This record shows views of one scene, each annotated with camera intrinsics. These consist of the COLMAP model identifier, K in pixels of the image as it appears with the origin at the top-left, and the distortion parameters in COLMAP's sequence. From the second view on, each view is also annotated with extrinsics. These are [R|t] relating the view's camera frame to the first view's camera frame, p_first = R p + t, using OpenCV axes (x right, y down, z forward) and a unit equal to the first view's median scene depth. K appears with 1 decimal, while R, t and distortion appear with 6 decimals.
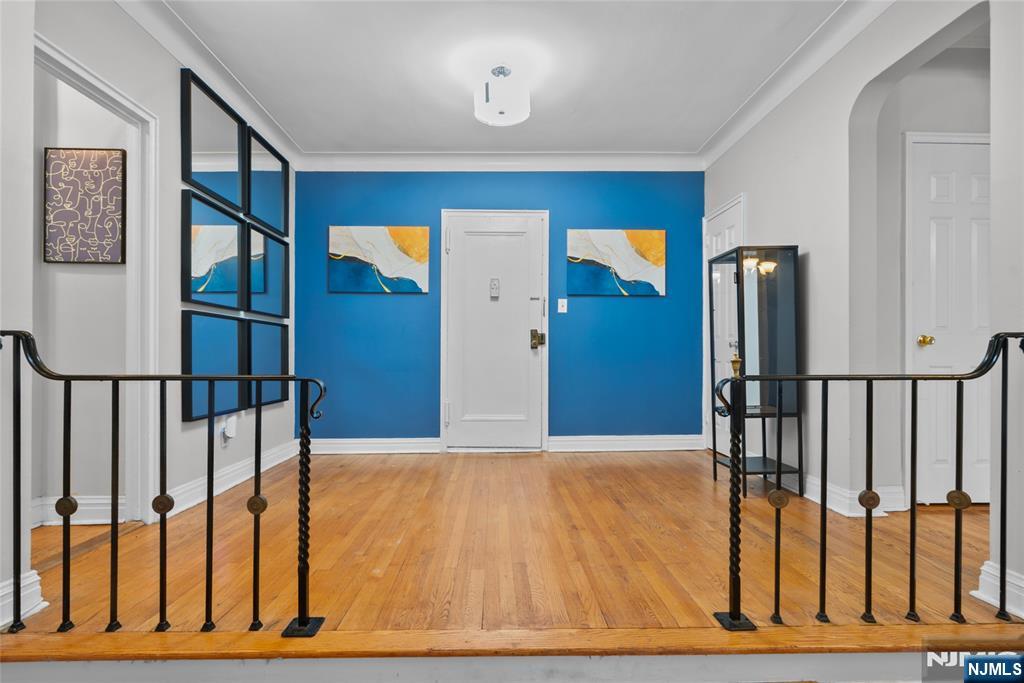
lens RADIAL K [[473.0, 0, 509.9], [0, 473.0, 356.5], [0, 0, 1]] dist [-0.005456, 0.003628]
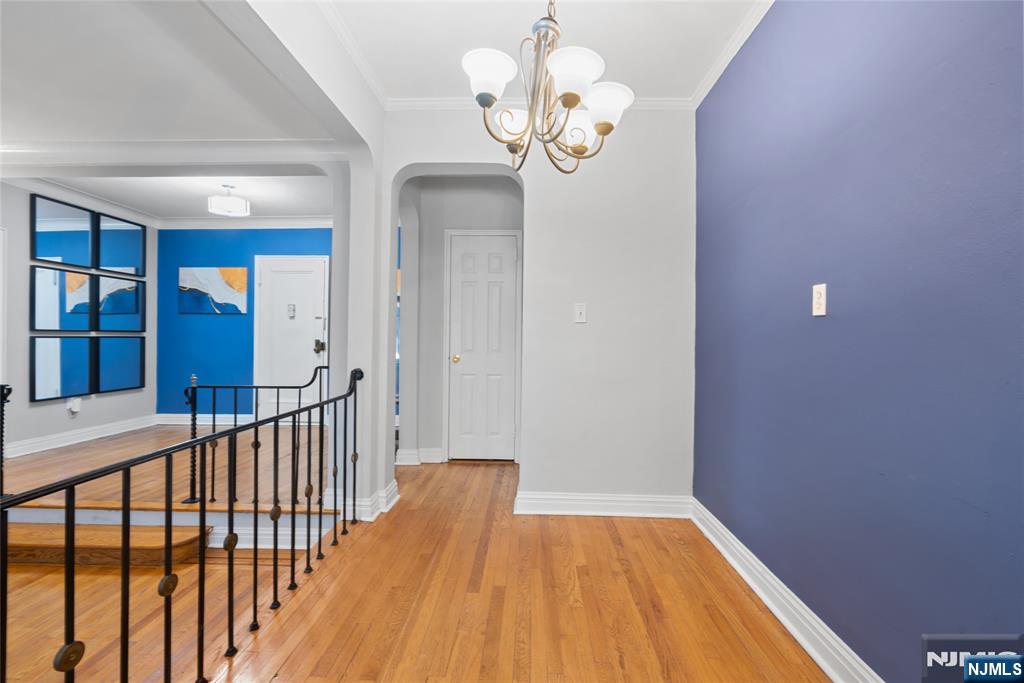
lens RADIAL K [[461.3, 0, 518.9], [0, 461.3, 338.5], [0, 0, 1]] dist [0.000219, -0.000162]
pose [[0.998305, 0.006315, -0.057852, 0.741206], [-0.006327, 0.999980, -0.000019, -0.064326], [0.057851, 0.000385, 0.998325, -0.354380]]
